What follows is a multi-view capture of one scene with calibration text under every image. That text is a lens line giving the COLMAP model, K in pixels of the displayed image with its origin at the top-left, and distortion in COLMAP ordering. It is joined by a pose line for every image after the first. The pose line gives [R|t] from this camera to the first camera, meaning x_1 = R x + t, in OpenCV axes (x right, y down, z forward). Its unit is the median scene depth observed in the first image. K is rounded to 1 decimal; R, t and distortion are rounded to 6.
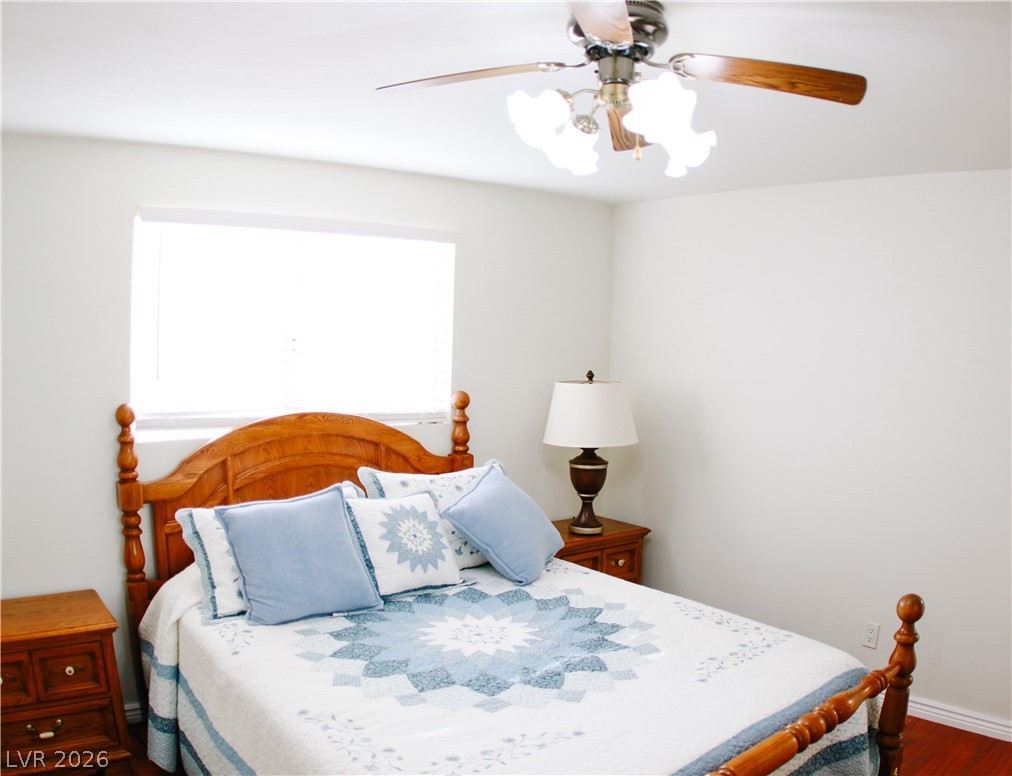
lens RADIAL K [[797.1, 0, 520.8], [0, 797.1, 402.0], [0, 0, 1]] dist [-0.332871, 0.118770]
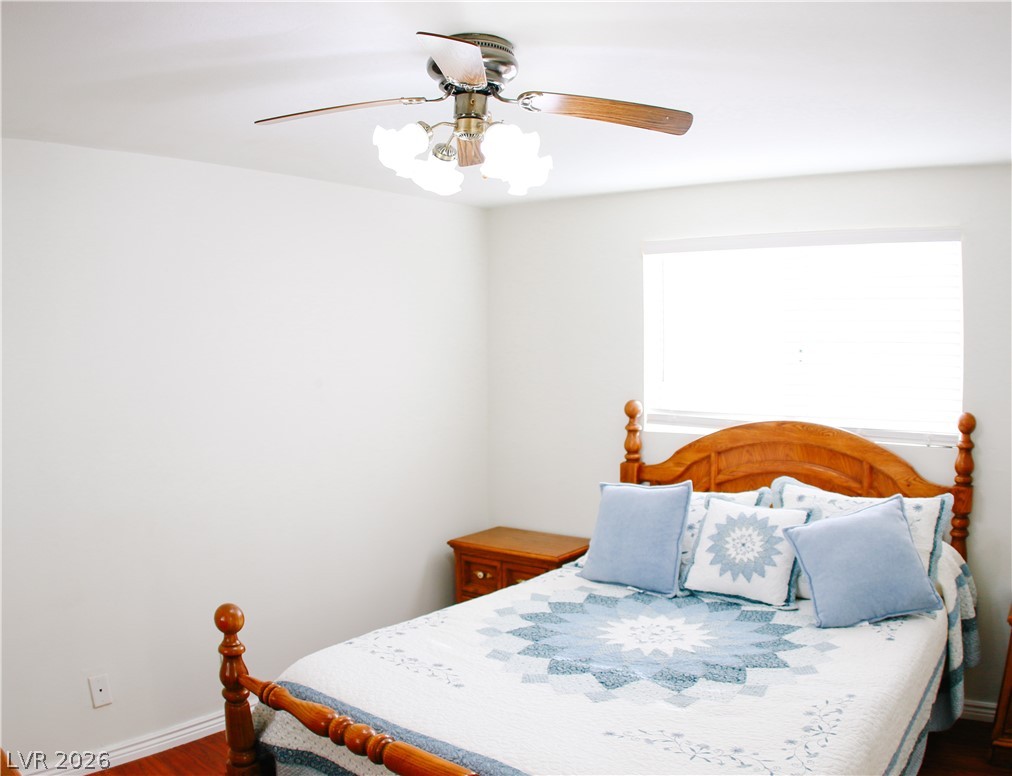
lens RADIAL K [[797.1, 0, 520.8], [0, 797.1, 402.0], [0, 0, 1]] dist [-0.332871, 0.118770]
pose [[0.229653, 0.046295, -0.972171, 0.759966], [-0.063886, 0.997431, 0.032406, -0.026568], [0.971174, 0.054666, 0.232020, 0.489696]]
